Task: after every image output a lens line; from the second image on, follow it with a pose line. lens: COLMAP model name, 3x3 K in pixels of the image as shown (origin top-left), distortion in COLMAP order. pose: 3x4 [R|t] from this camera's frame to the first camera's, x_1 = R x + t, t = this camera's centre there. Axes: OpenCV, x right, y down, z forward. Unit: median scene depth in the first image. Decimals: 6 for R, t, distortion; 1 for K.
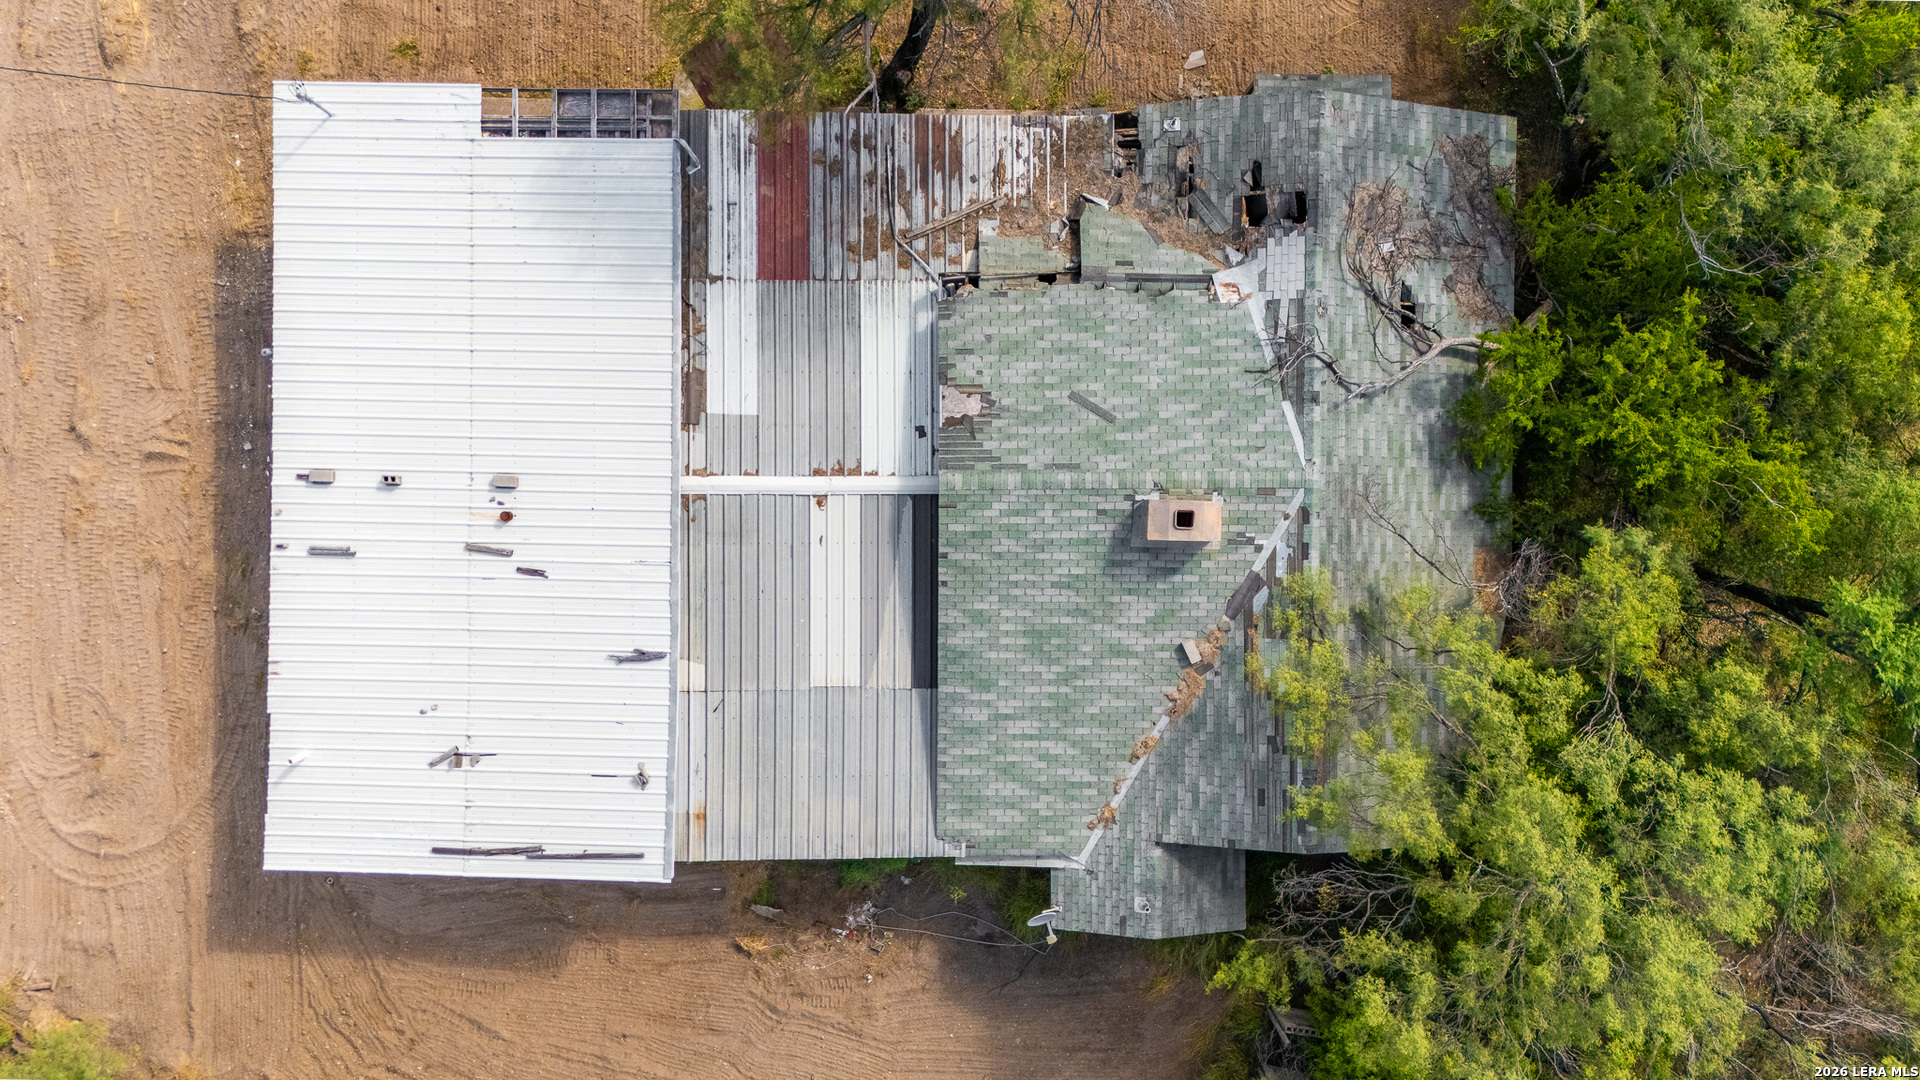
lens RADIAL K [[1450.8, 0, 921.1], [0, 1450.8, 540.7], [0, 0, 1]] dist [0.066559, -0.054491]
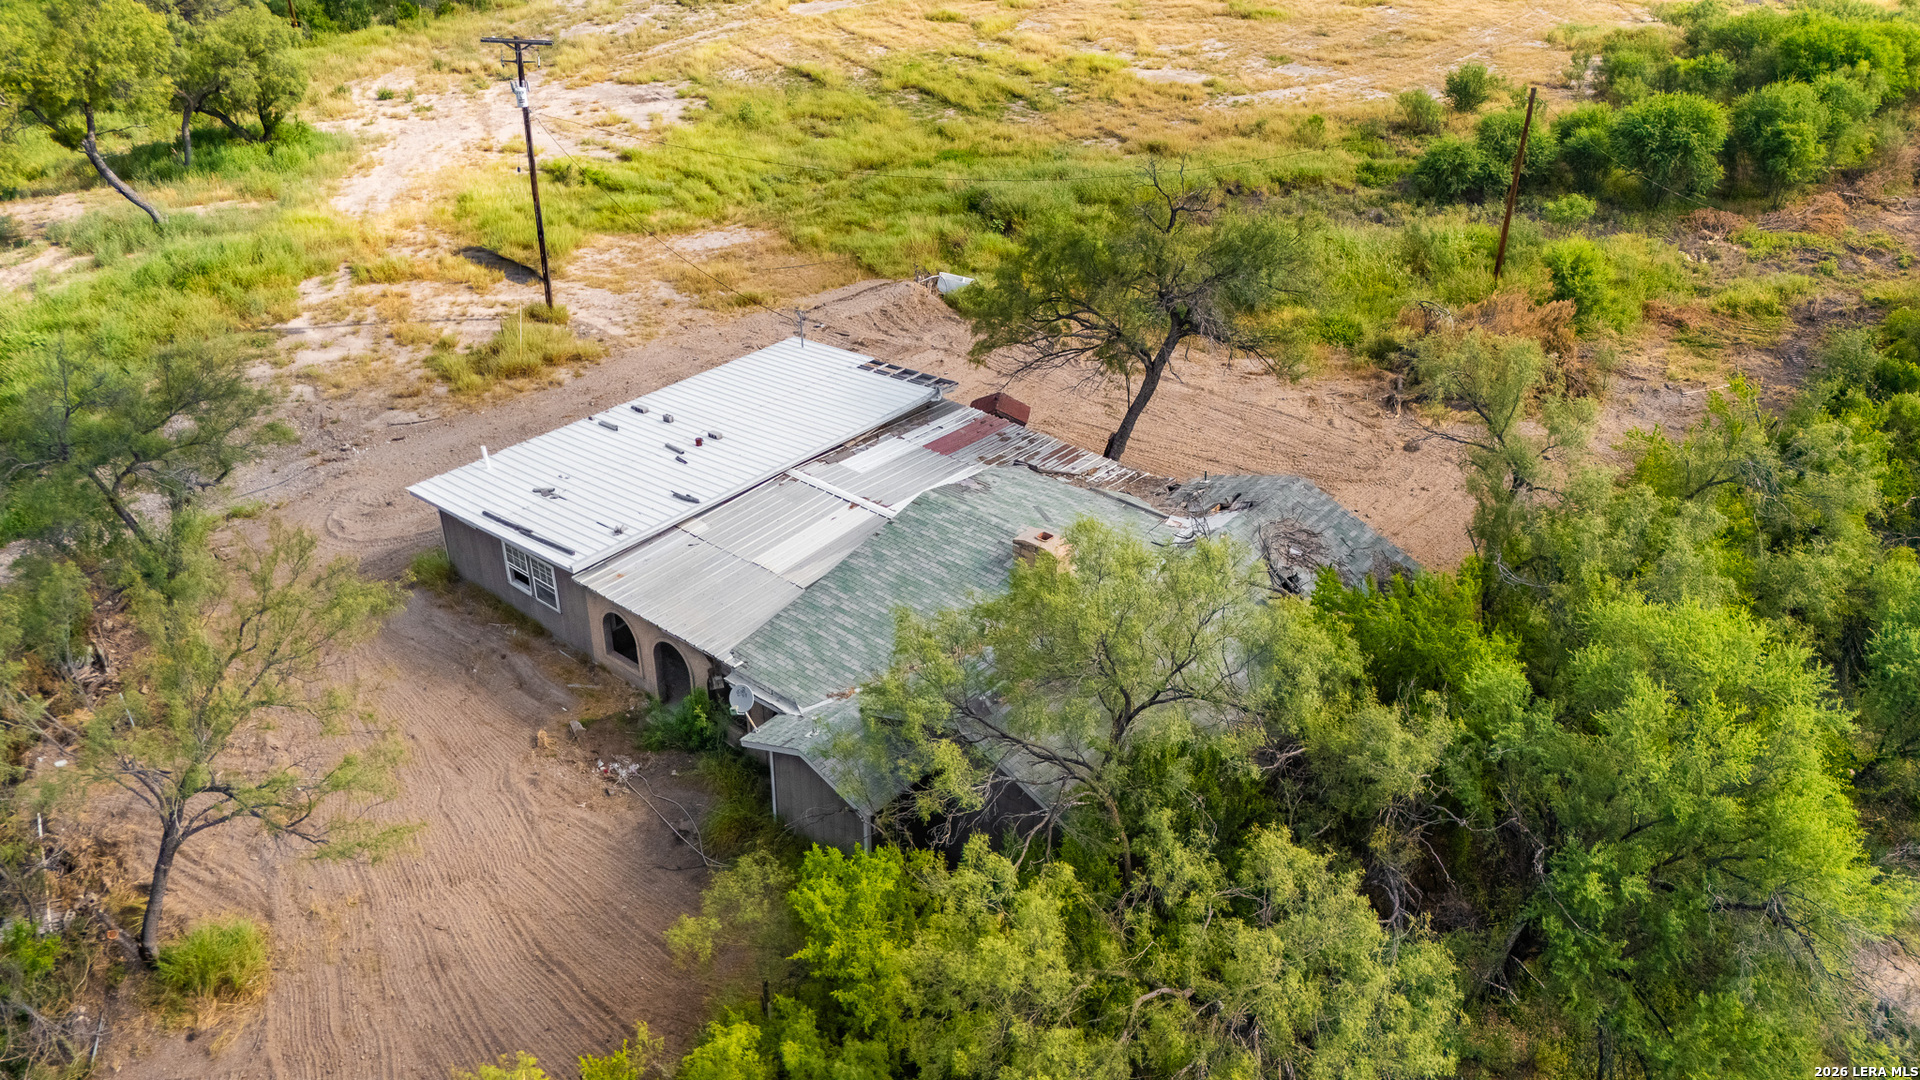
lens RADIAL K [[1450.8, 0, 921.1], [0, 1450.8, 540.7], [0, 0, 1]] dist [0.066559, -0.054491]
pose [[0.759304, 0.304830, -0.574922, 0.811504], [-0.650732, 0.358605, -0.669291, 0.895984], [0.002150, 0.882316, 0.470652, 0.364845]]
